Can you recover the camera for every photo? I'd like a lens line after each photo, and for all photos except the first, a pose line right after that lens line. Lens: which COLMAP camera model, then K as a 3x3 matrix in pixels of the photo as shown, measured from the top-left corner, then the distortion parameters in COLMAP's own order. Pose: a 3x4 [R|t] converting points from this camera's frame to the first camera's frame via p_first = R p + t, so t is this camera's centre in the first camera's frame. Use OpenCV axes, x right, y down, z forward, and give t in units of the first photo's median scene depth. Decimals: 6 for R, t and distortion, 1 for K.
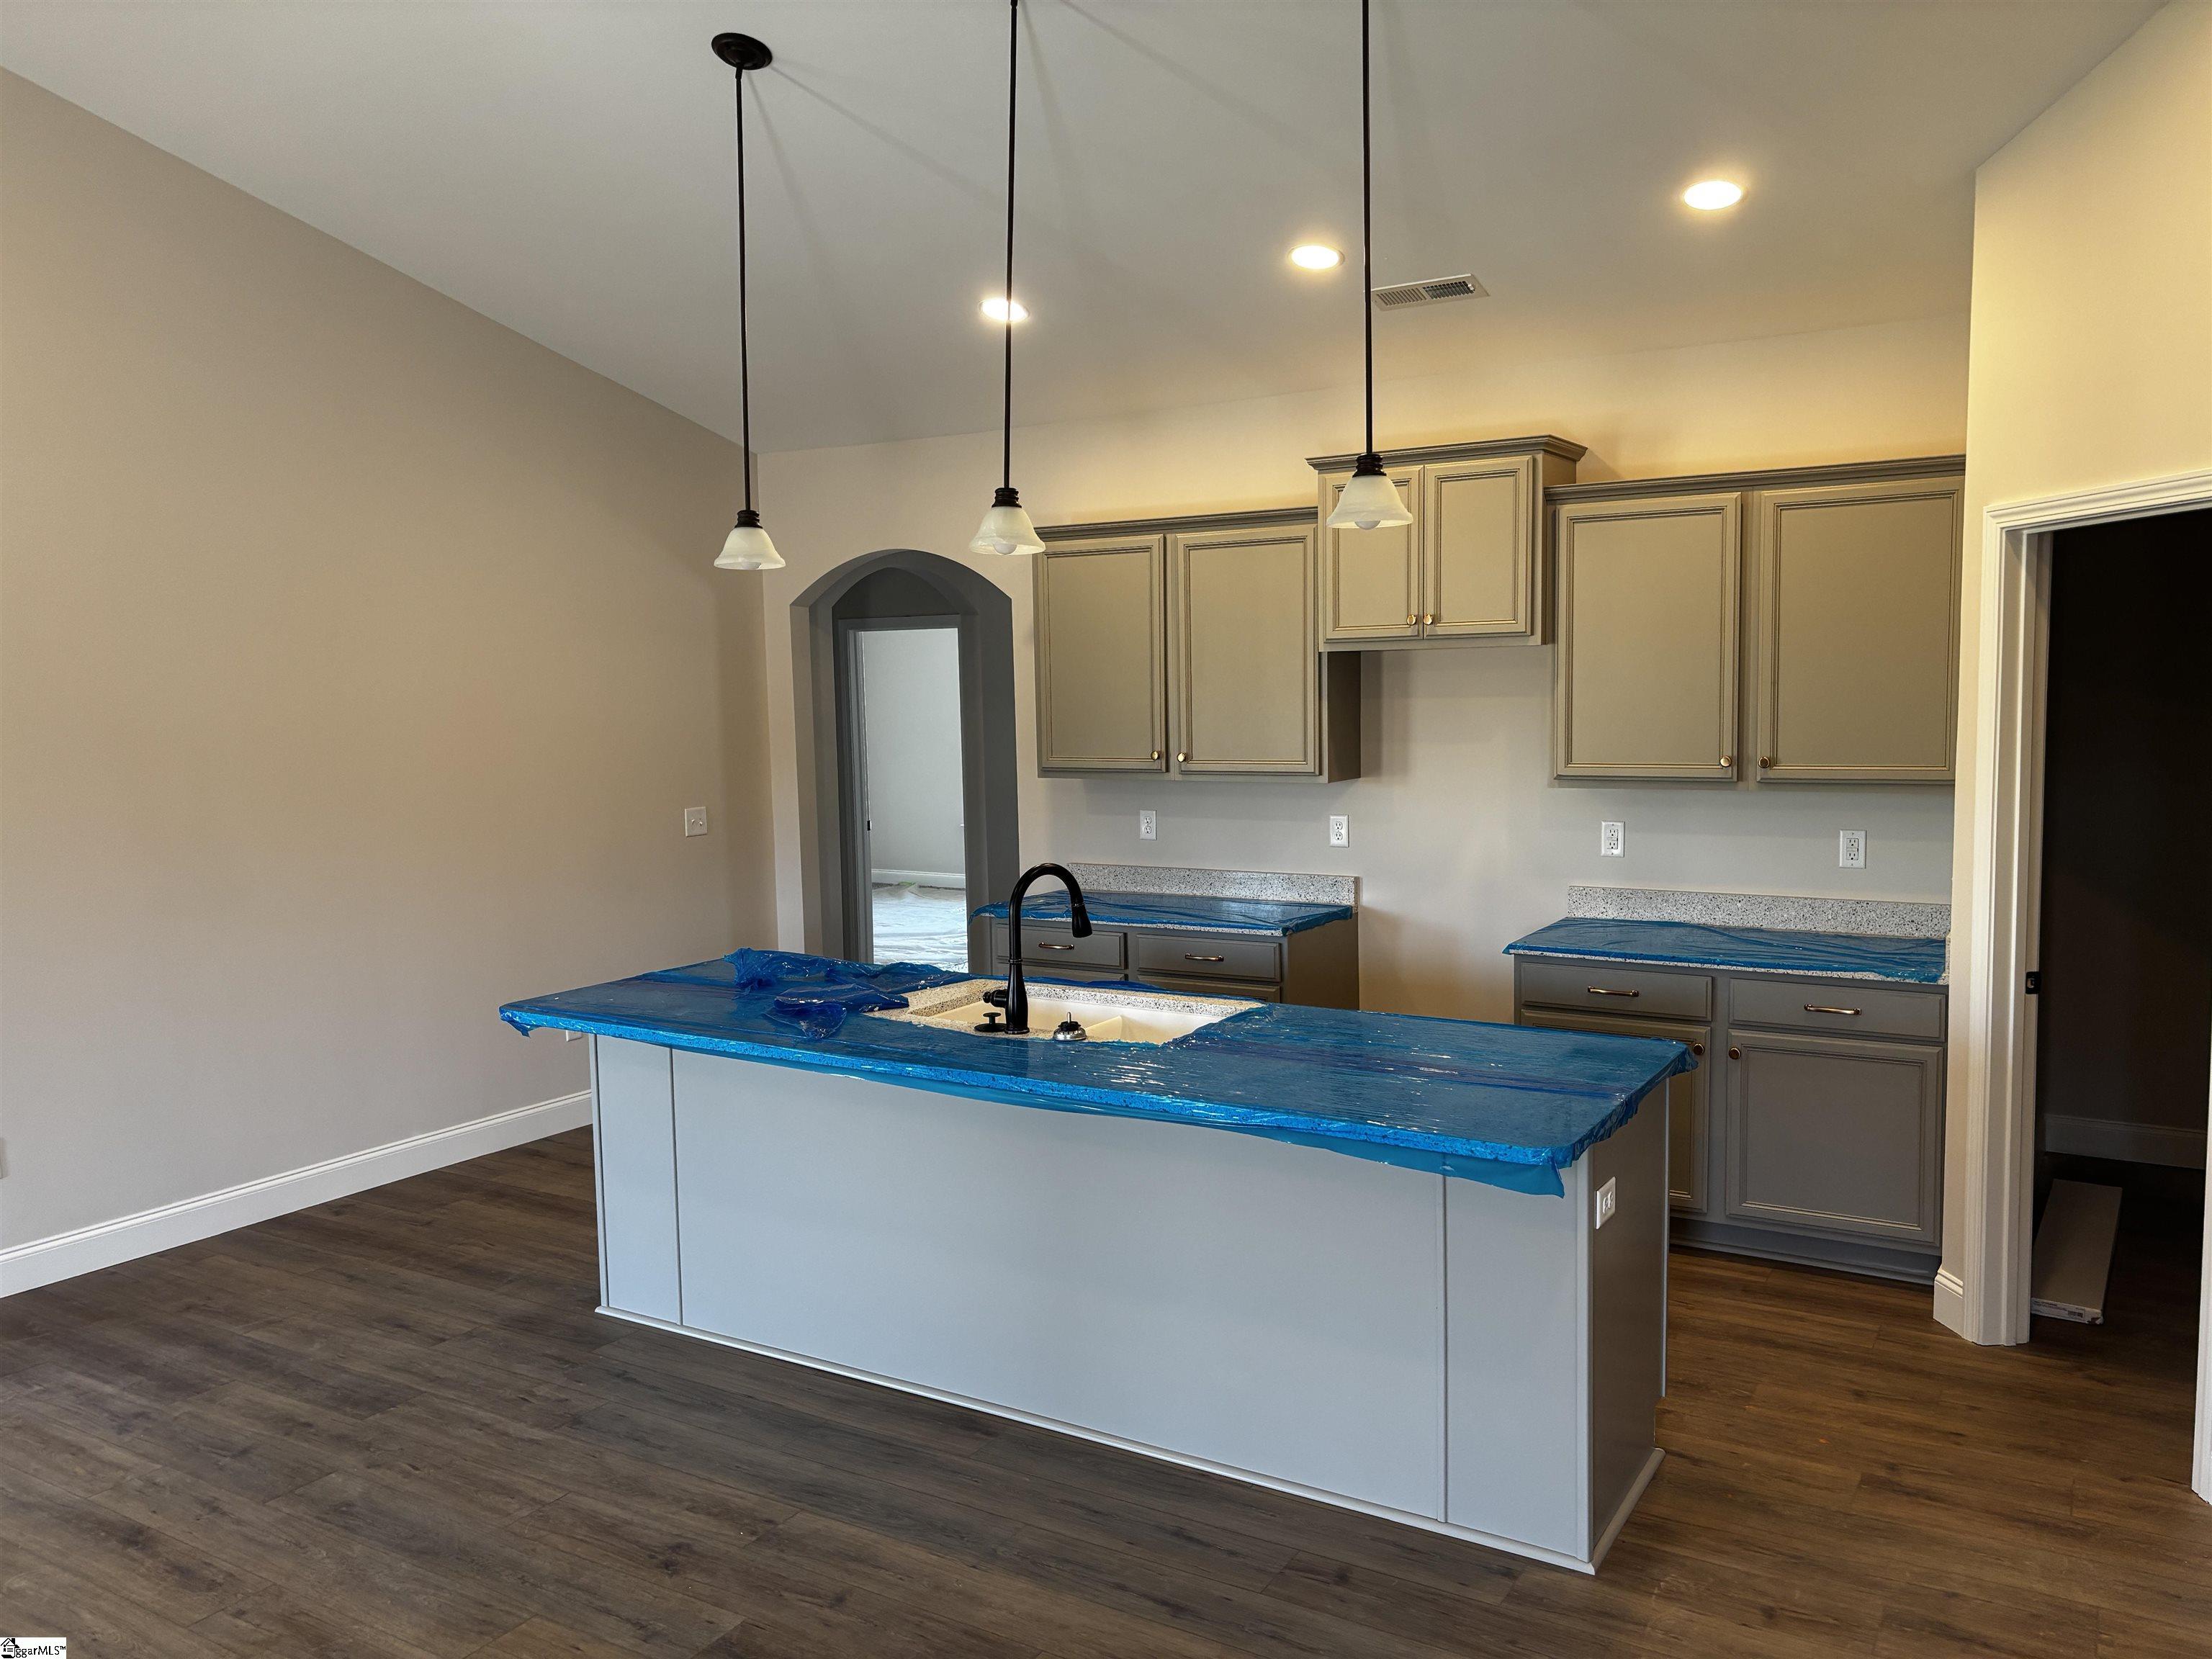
lens RADIAL K [[1660.3, 0, 1099.6], [0, 1660.3, 830.4], [0, 0, 1]] dist [0.106622, -0.128072]
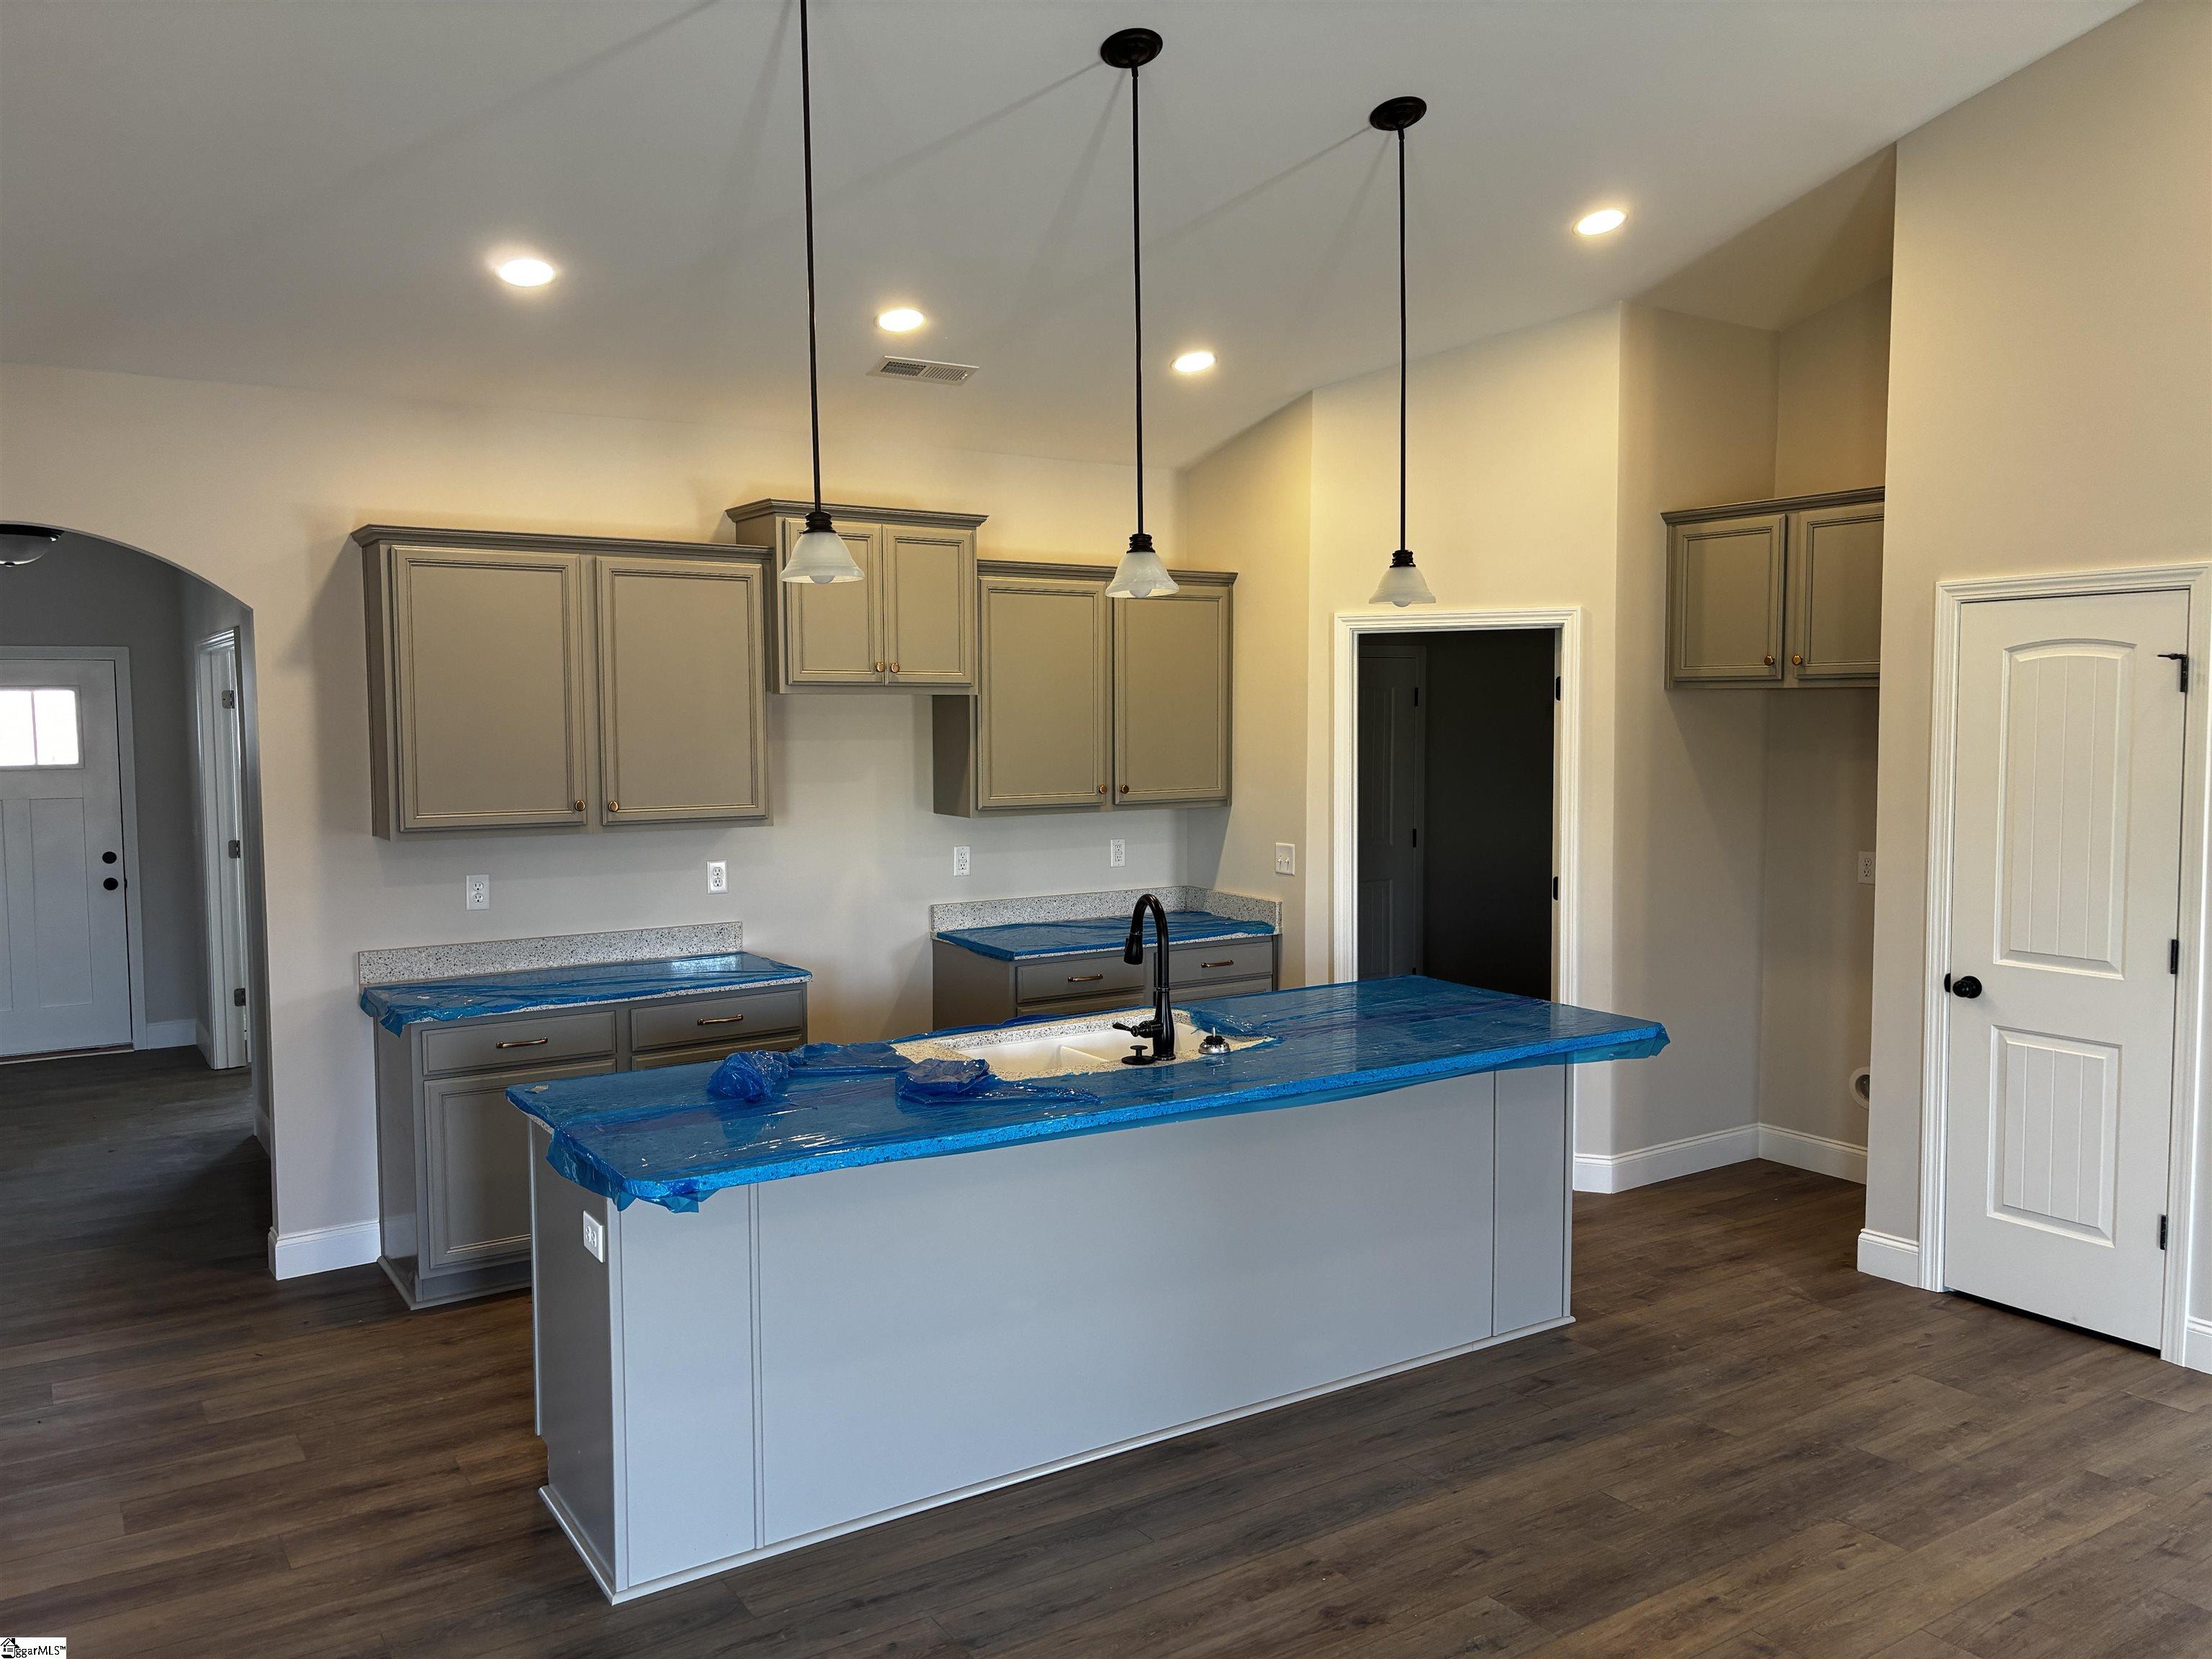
lens RADIAL K [[1660.3, 0, 1099.6], [0, 1660.3, 830.4], [0, 0, 1]] dist [0.106622, -0.128072]
pose [[0.434526, -0.049871, 0.899277, -0.968822], [0.078968, 0.996730, 0.017118, -0.039757], [-0.897191, 0.063576, 0.437044, 0.563558]]
